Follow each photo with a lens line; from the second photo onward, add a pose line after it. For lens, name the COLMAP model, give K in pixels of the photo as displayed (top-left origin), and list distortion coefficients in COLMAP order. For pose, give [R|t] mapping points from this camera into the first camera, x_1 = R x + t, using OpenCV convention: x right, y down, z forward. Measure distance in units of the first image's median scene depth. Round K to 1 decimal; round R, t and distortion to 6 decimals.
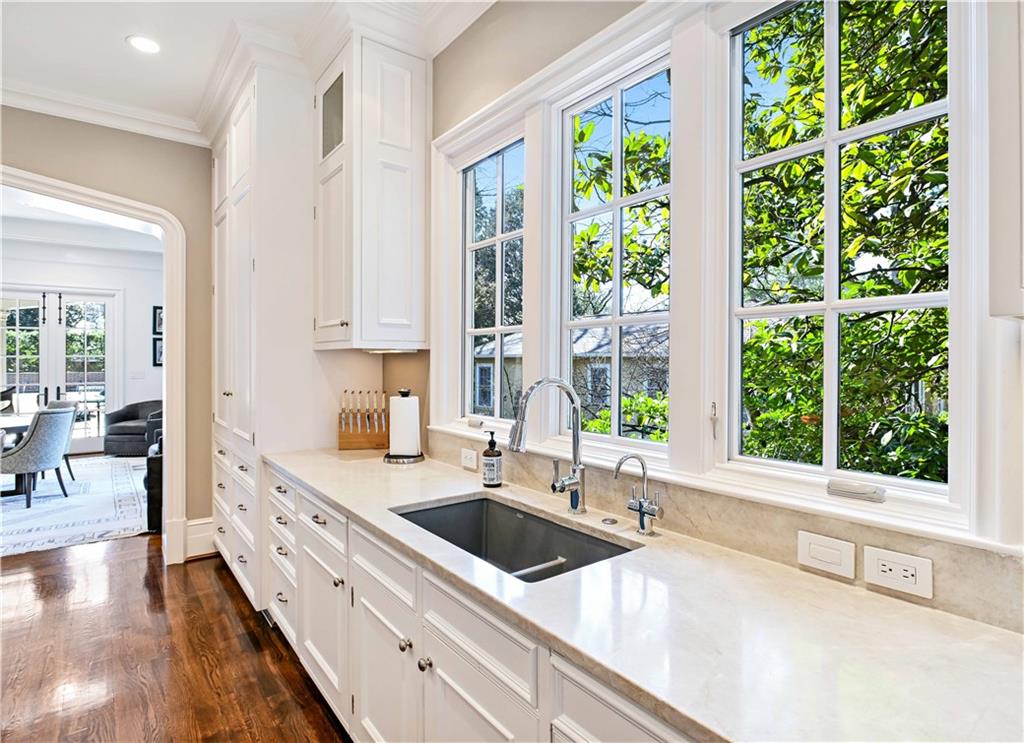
lens RADIAL K [[531.1, 0, 512.4], [0, 531.1, 366.0], [0, 0, 1]] dist [0.011054, -0.000947]
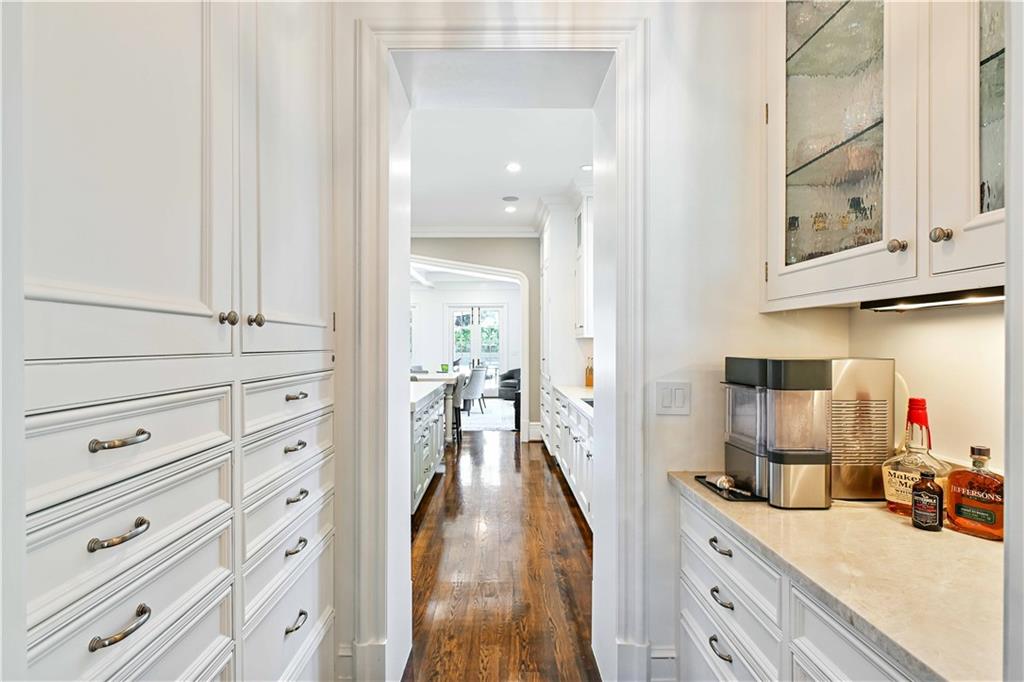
lens RADIAL K [[497.5, 0, 509.7], [0, 497.5, 345.8], [0, 0, 1]] dist [-0.000234, -0.000081]
pose [[0.806387, -0.005438, -0.591364, 0.300648], [0.003065, 0.999983, -0.005017, 0.004807], [0.591381, 0.002233, 0.806389, -0.381538]]
